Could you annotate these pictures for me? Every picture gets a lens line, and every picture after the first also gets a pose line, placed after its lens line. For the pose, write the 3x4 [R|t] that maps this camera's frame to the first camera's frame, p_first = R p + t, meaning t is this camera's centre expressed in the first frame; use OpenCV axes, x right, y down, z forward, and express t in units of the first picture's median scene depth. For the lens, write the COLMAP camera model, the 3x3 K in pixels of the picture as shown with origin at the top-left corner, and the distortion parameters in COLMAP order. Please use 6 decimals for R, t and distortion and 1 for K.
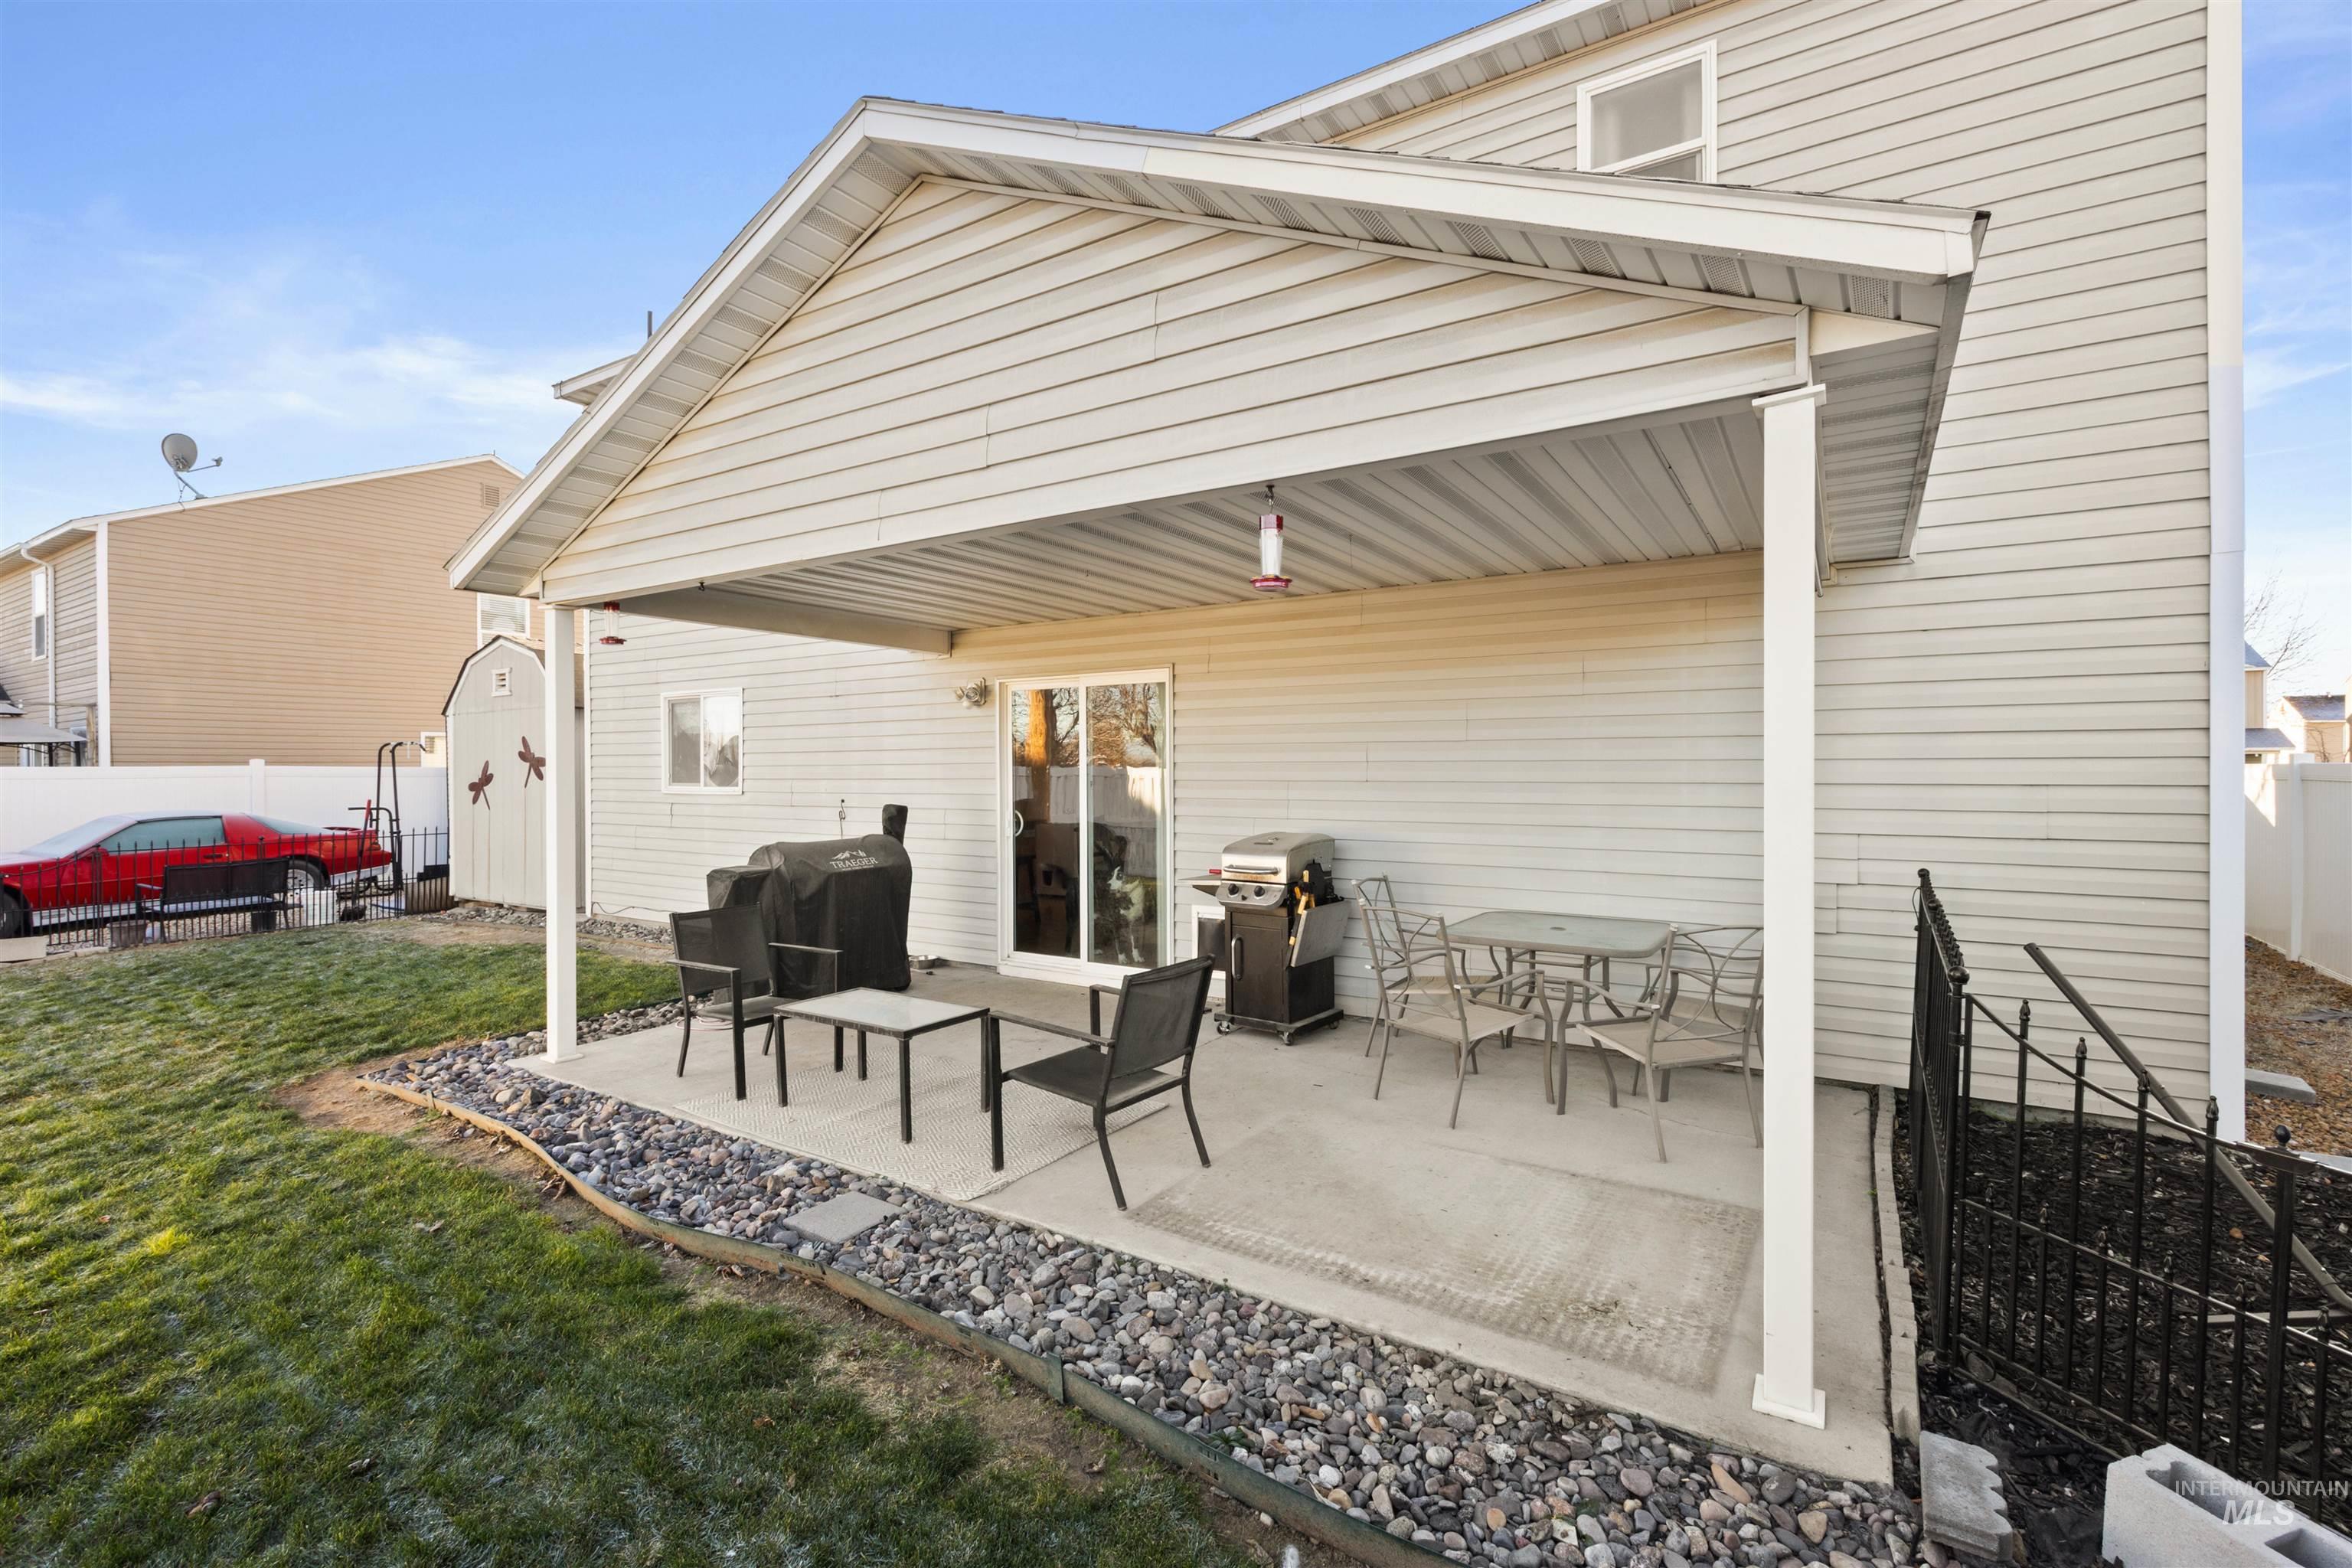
lens RADIAL K [[1063.1, 0, 1164.4], [0, 1063.1, 767.9], [0, 0, 1]] dist [0.003075, -0.001484]
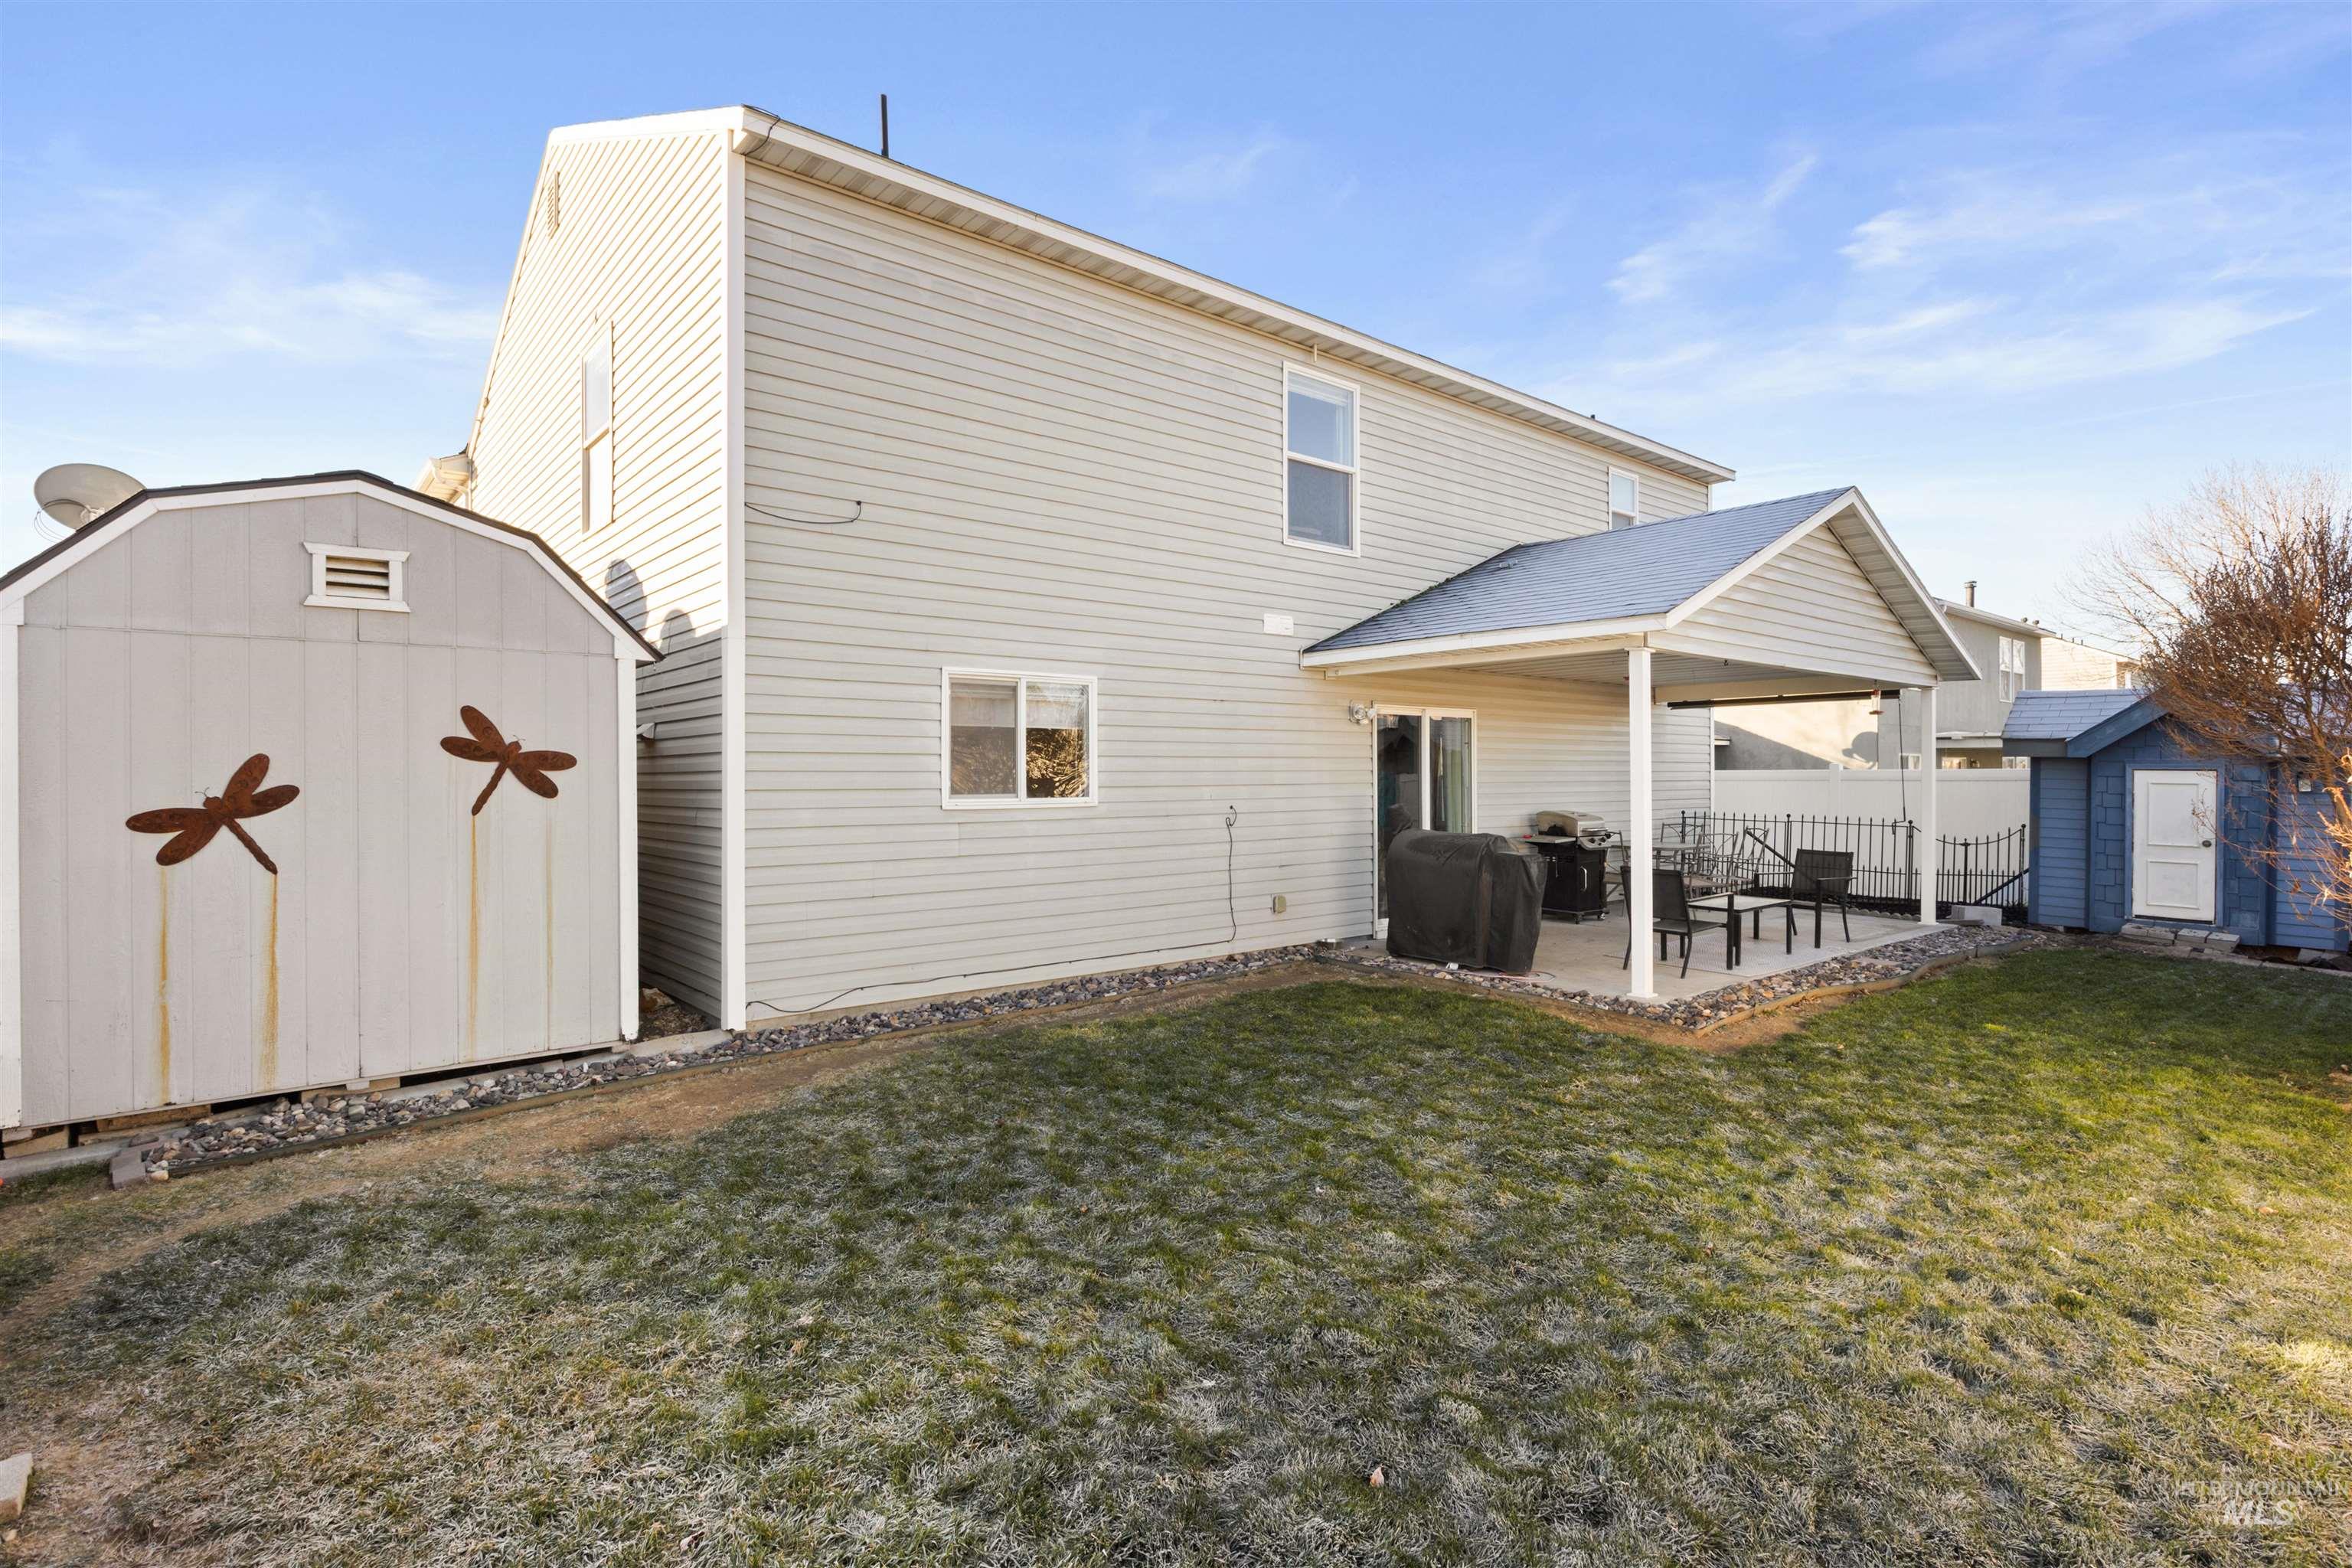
lens RADIAL K [[1148.6, 0, 1173.3], [0, 1148.6, 768.0], [0, 0, 1]] dist [-0.000733, 0.000529]
pose [[0.290089, 0.009134, 0.956956, -0.973818], [0.003079, 0.999940, -0.010477, 0.003908], [-0.956995, 0.005986, 0.290044, 0.536412]]
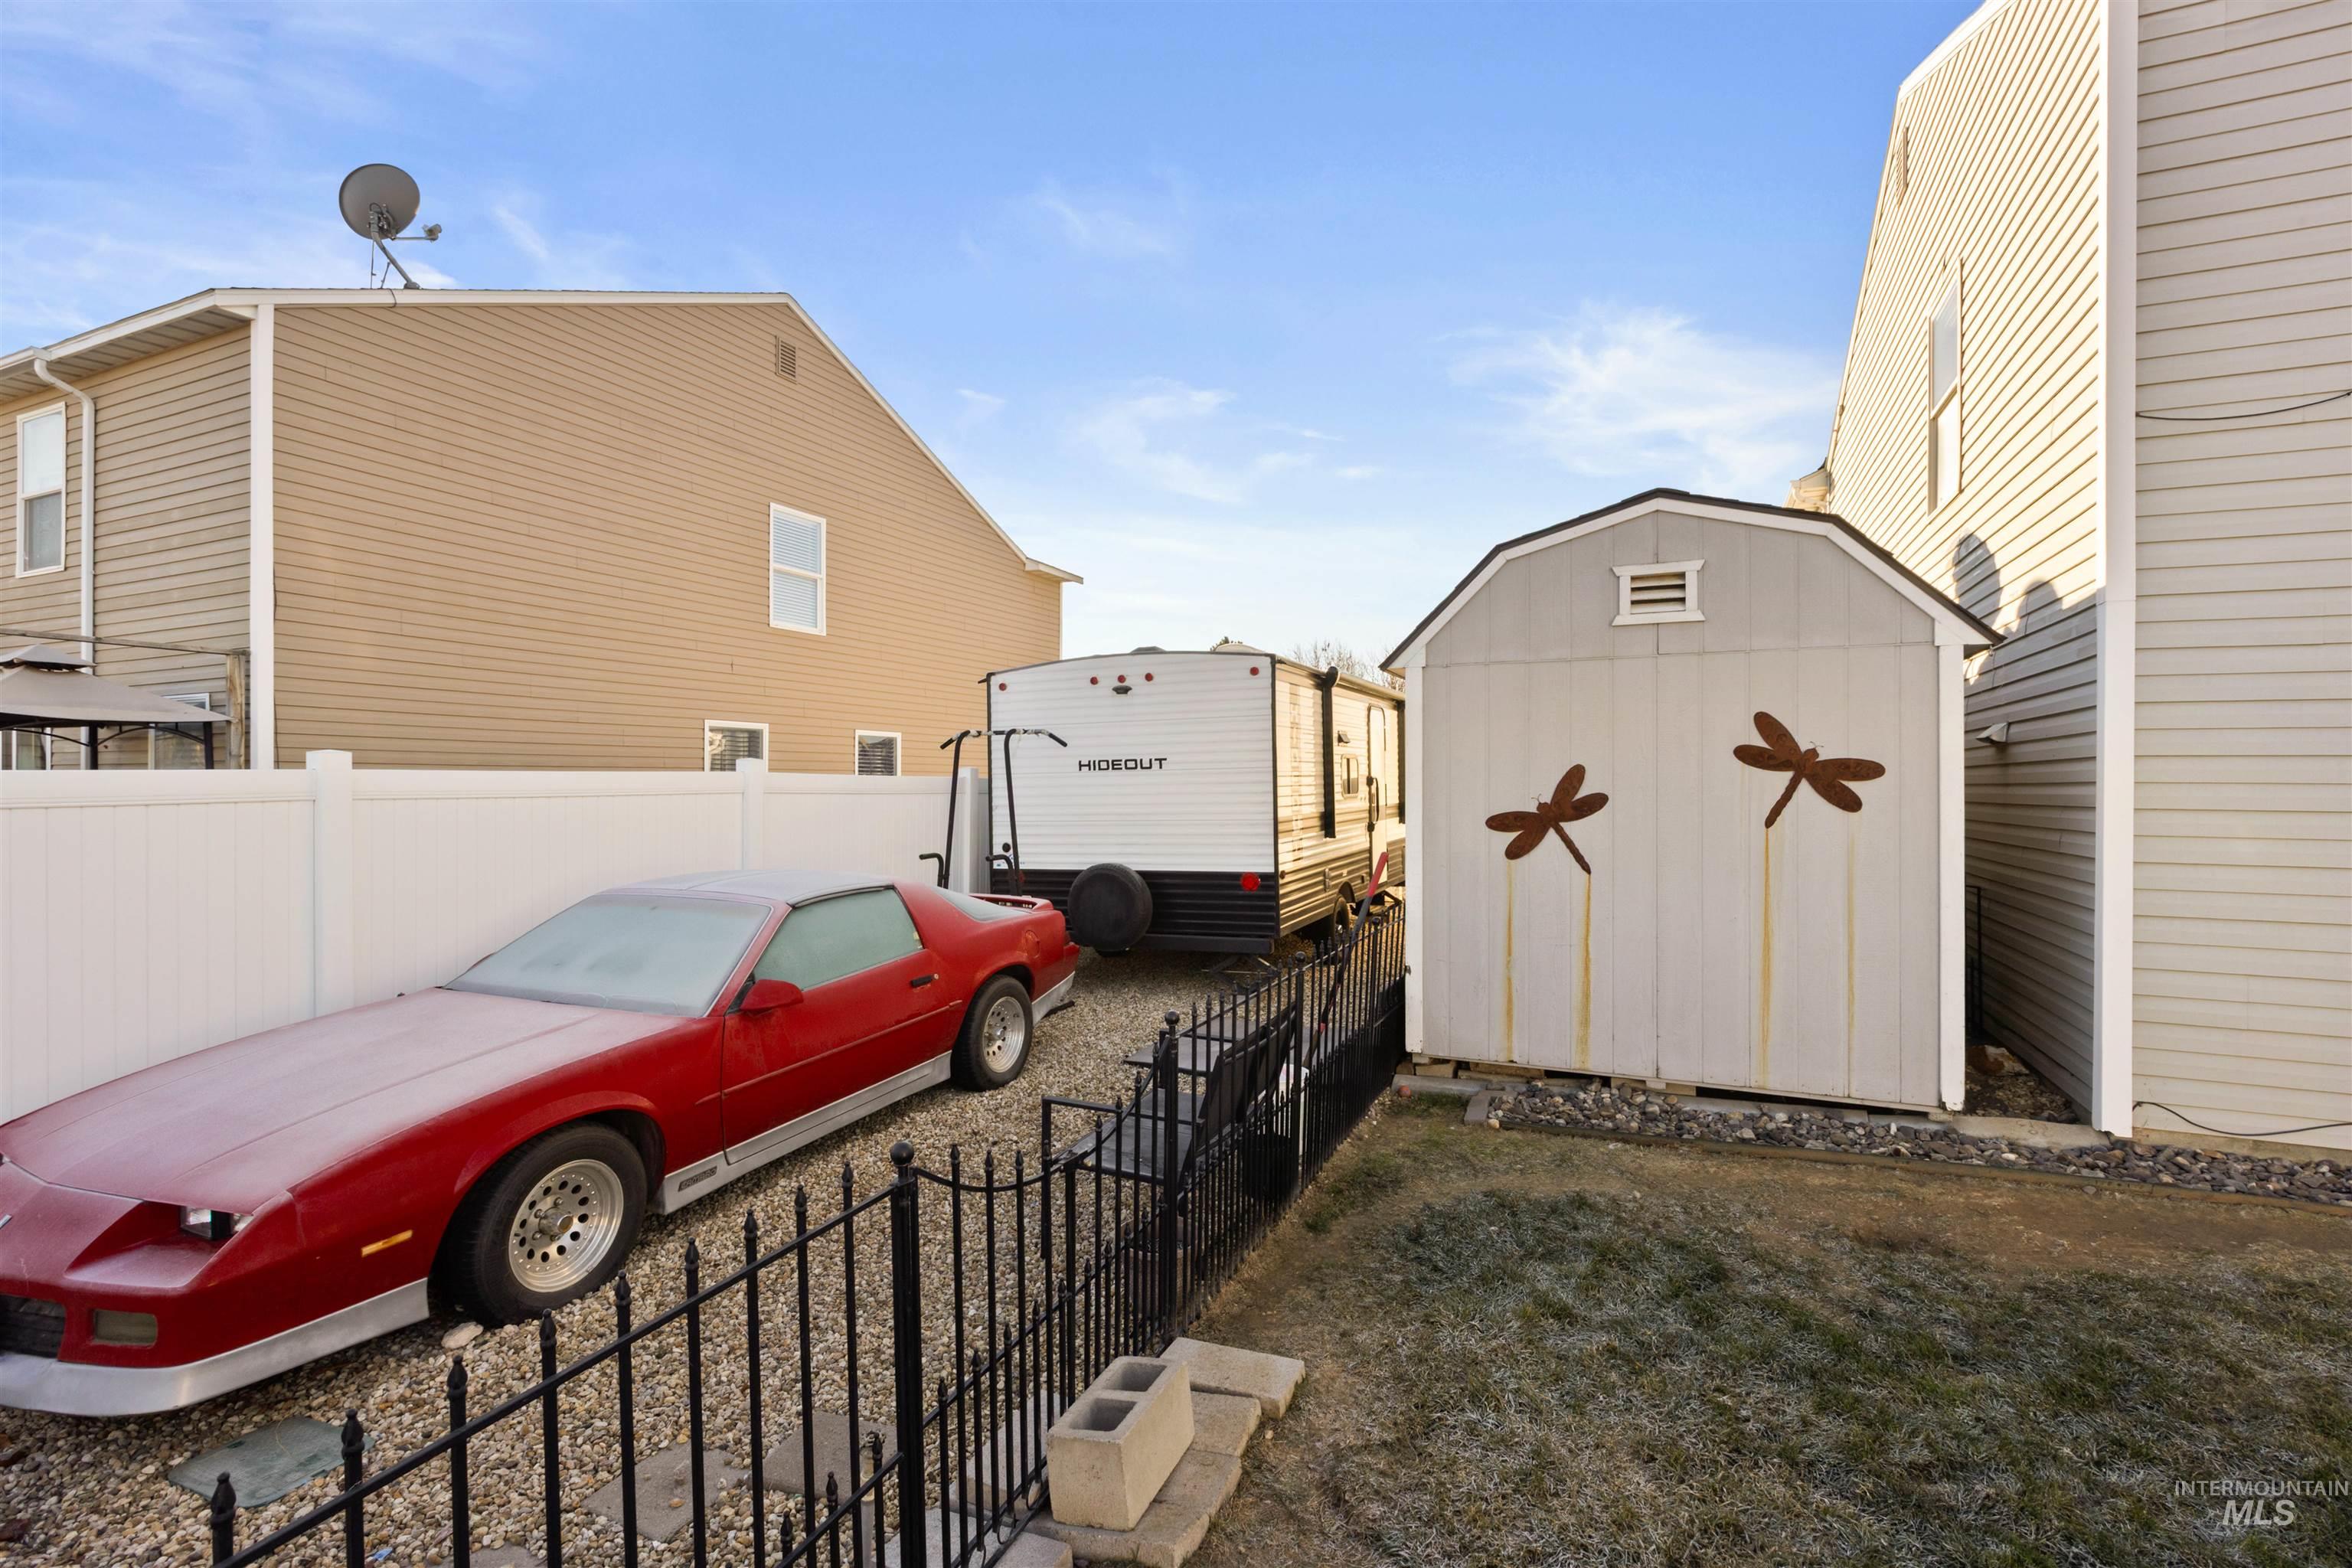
lens RADIAL K [[1063.1, 0, 1186.7], [0, 1063.1, 781.3], [0, 0, 1]] dist [0.003075, -0.001484]
pose [[0.987436, 0.009204, 0.157749, -0.887900], [-0.008961, 0.999957, -0.002253, 0.002315], [-0.157763, 0.000811, 0.987477, 0.579574]]
